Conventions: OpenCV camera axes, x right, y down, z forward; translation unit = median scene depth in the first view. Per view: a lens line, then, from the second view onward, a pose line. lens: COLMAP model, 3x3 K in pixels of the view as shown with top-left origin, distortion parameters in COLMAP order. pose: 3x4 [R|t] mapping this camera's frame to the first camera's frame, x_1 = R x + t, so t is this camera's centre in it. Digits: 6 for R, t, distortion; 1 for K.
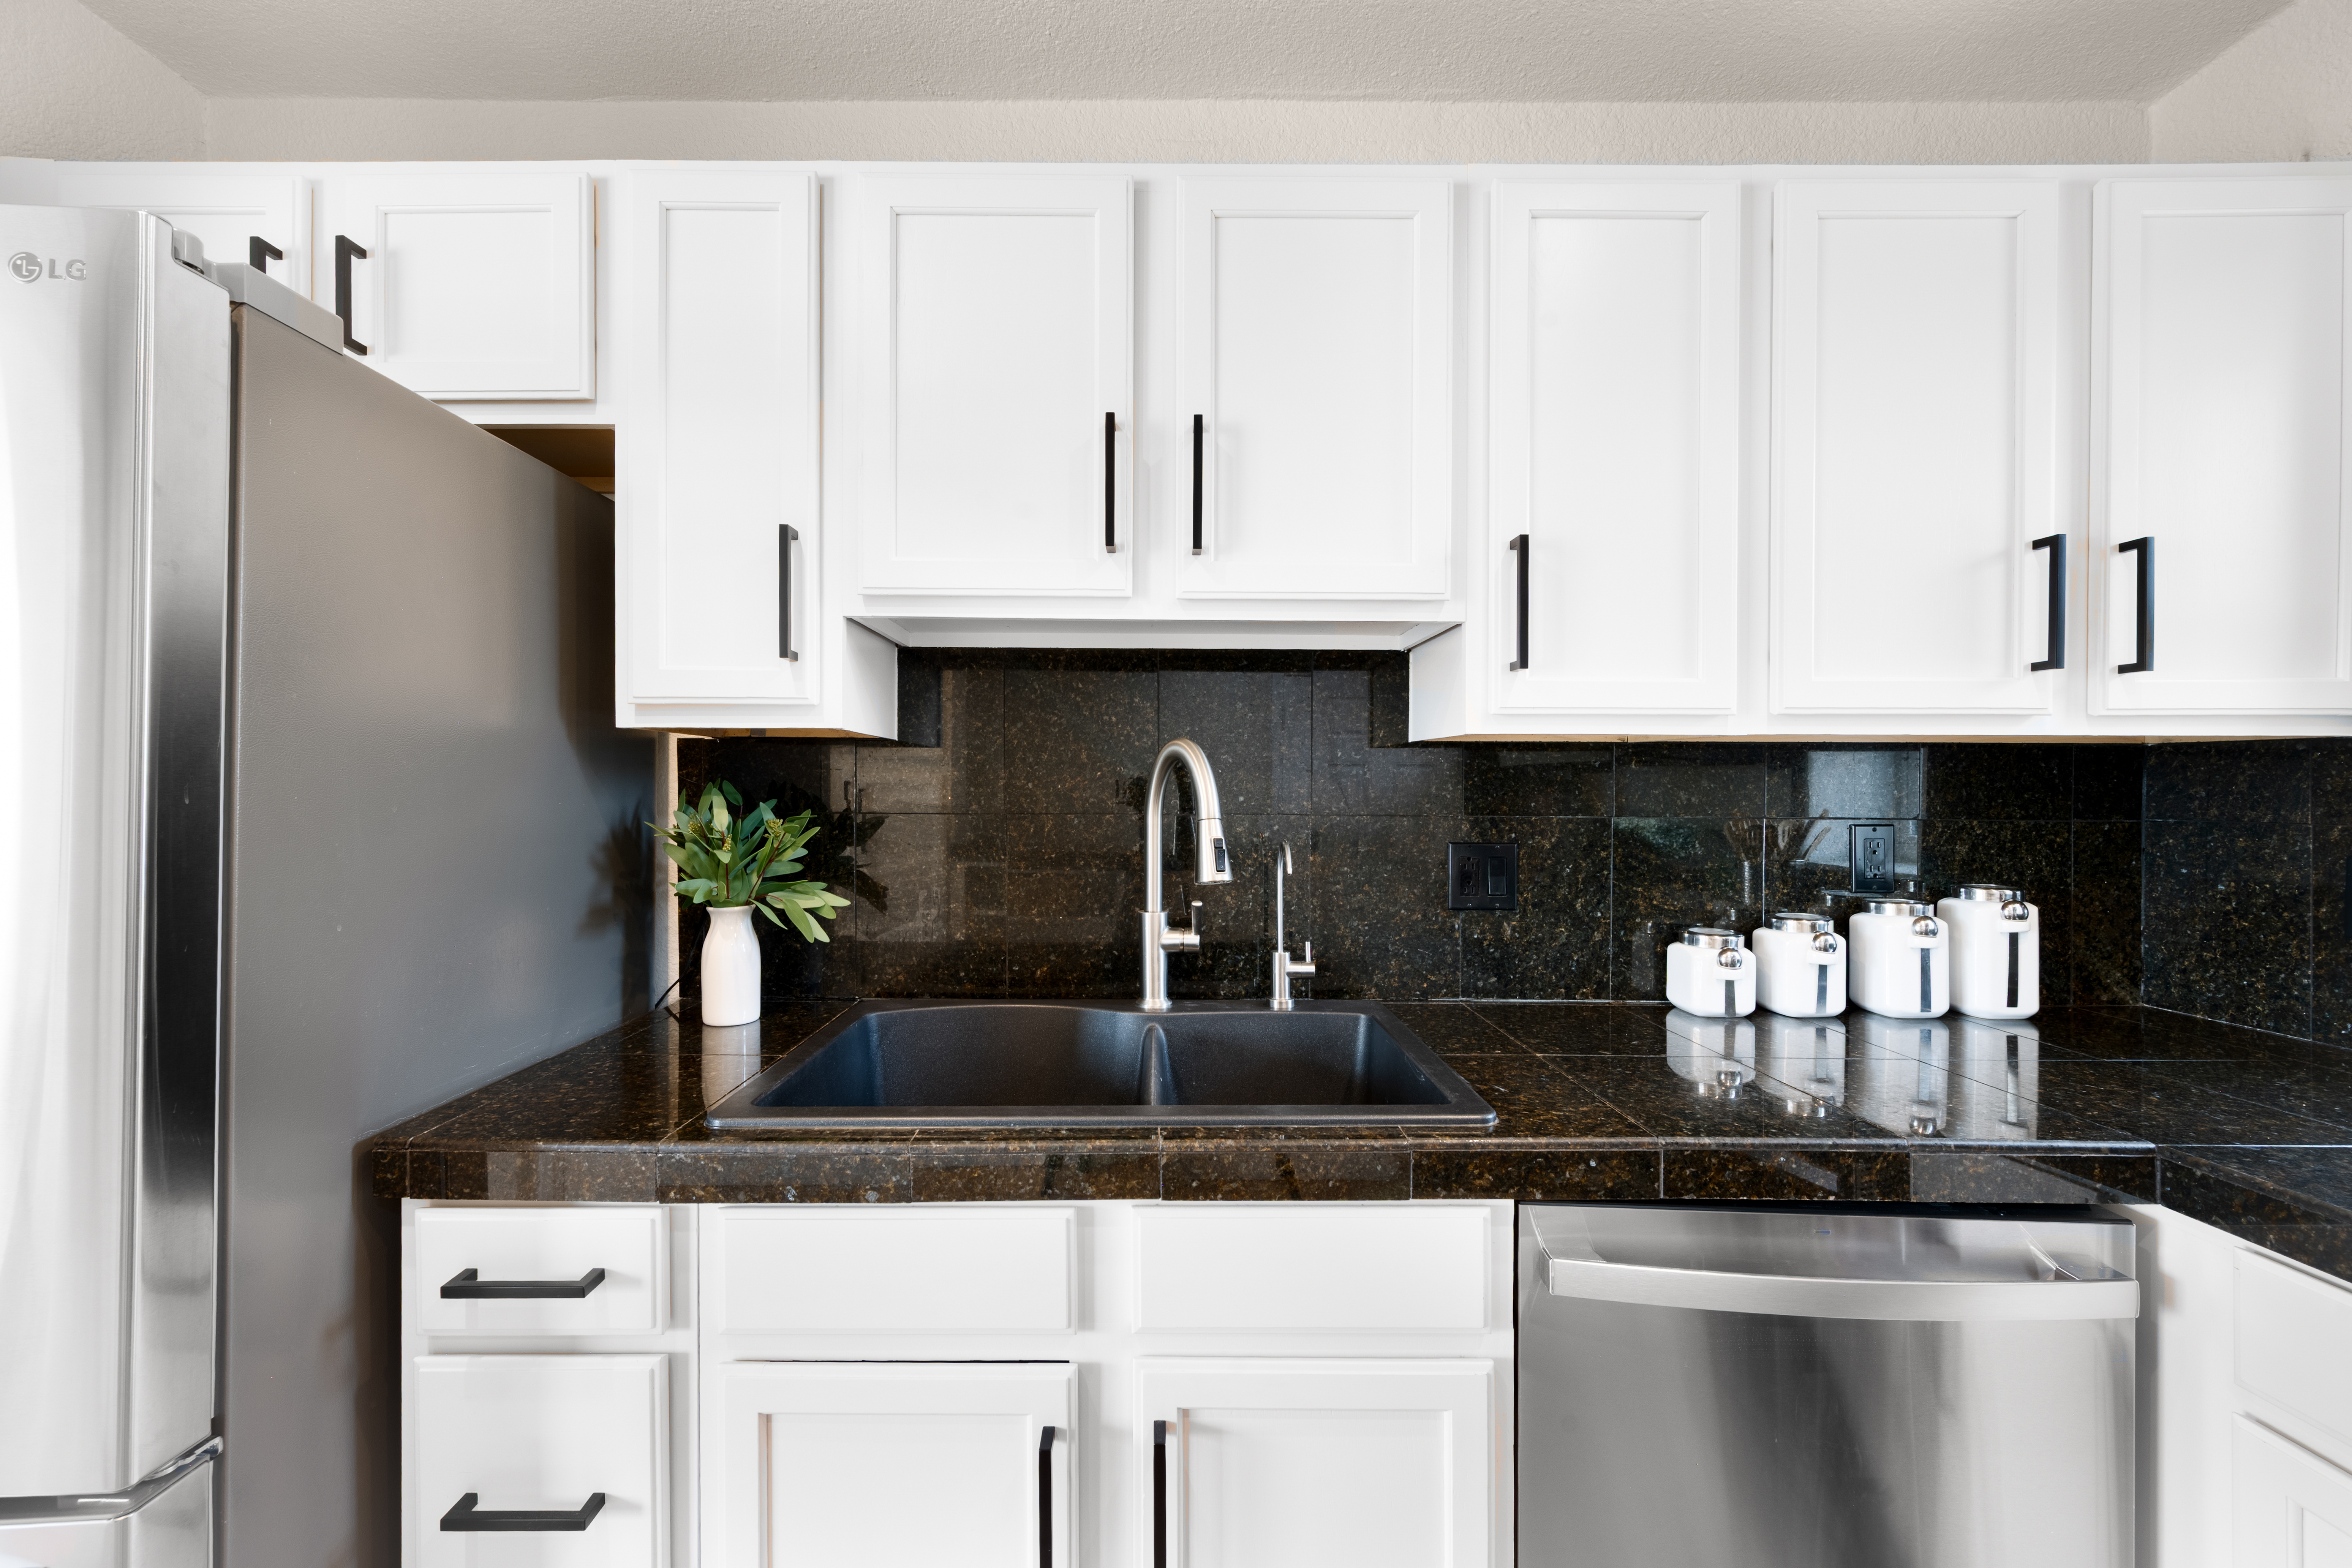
lens RADIAL K [[935.6, 0, 1182.7], [0, 935.6, 786.4], [0, 0, 1]] dist [-0.000979, -0.000291]
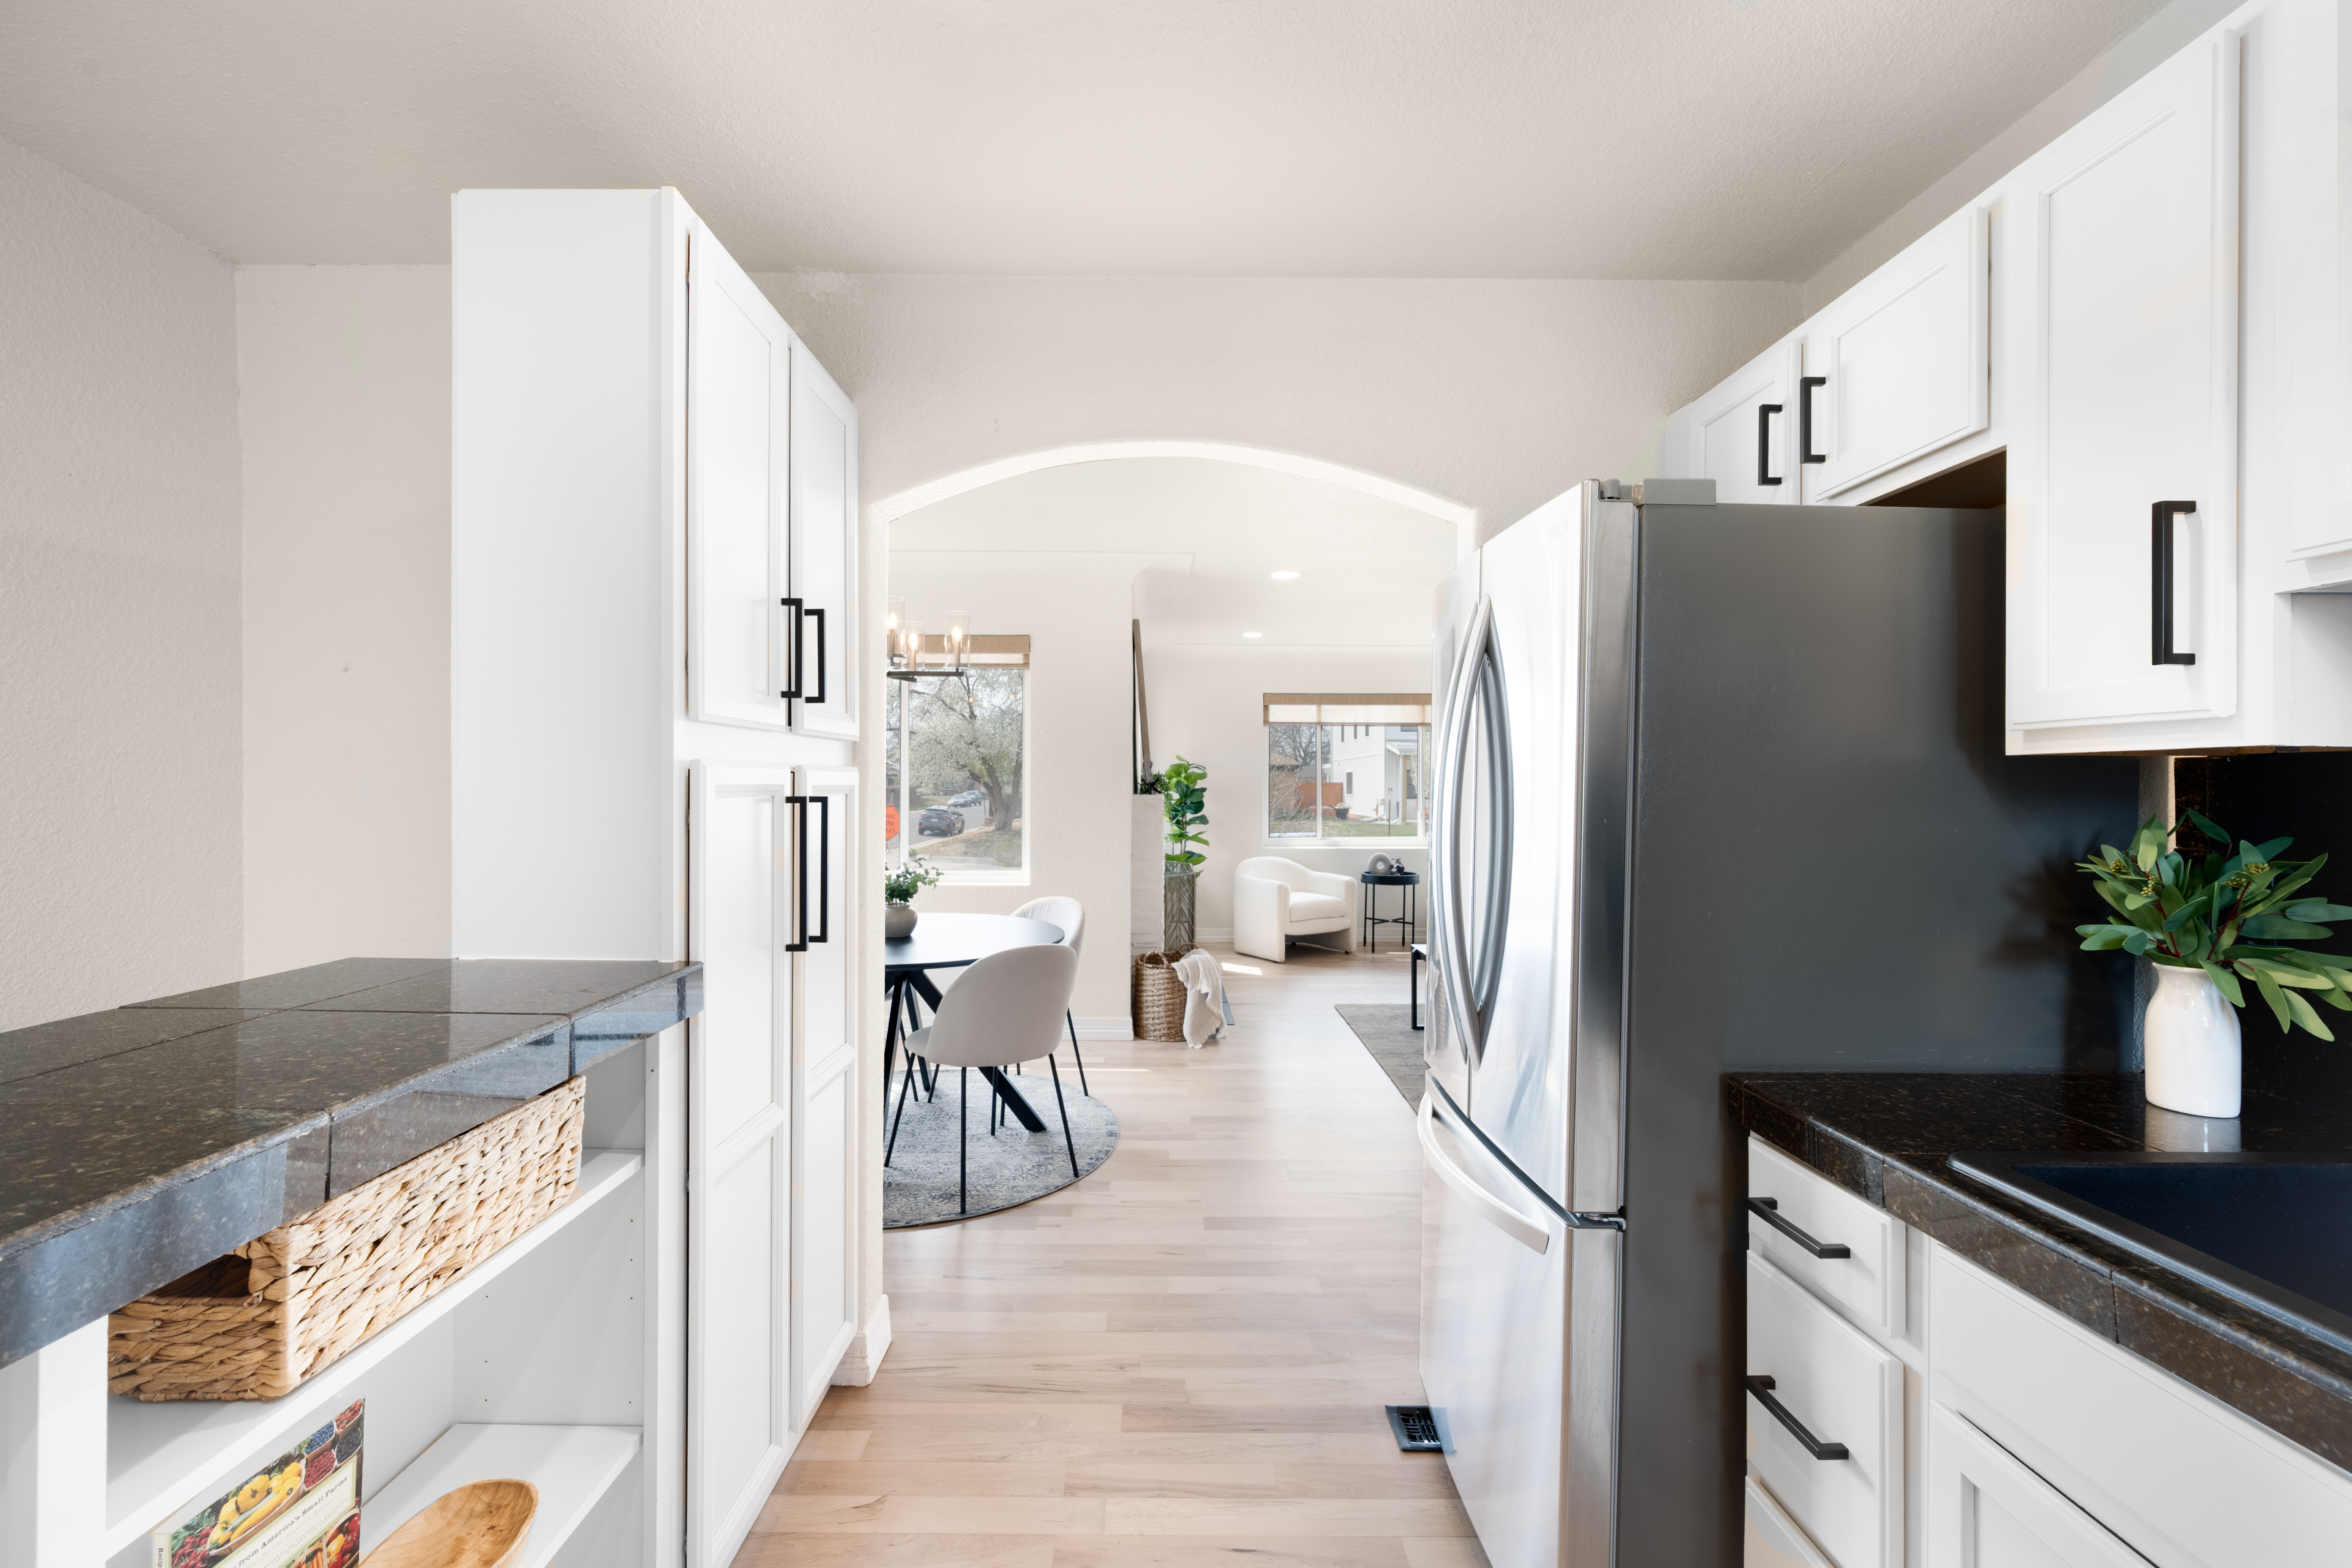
lens RADIAL K [[991.9, 0, 1189.8], [0, 991.9, 782.4], [0, 0, 1]] dist [-0.004611, -0.000045]
pose [[0.030190, -0.007710, -0.999514, 0.407844], [-0.009593, 0.999922, -0.008003, -0.019266], [0.999498, 0.009830, 0.030113, 0.126176]]
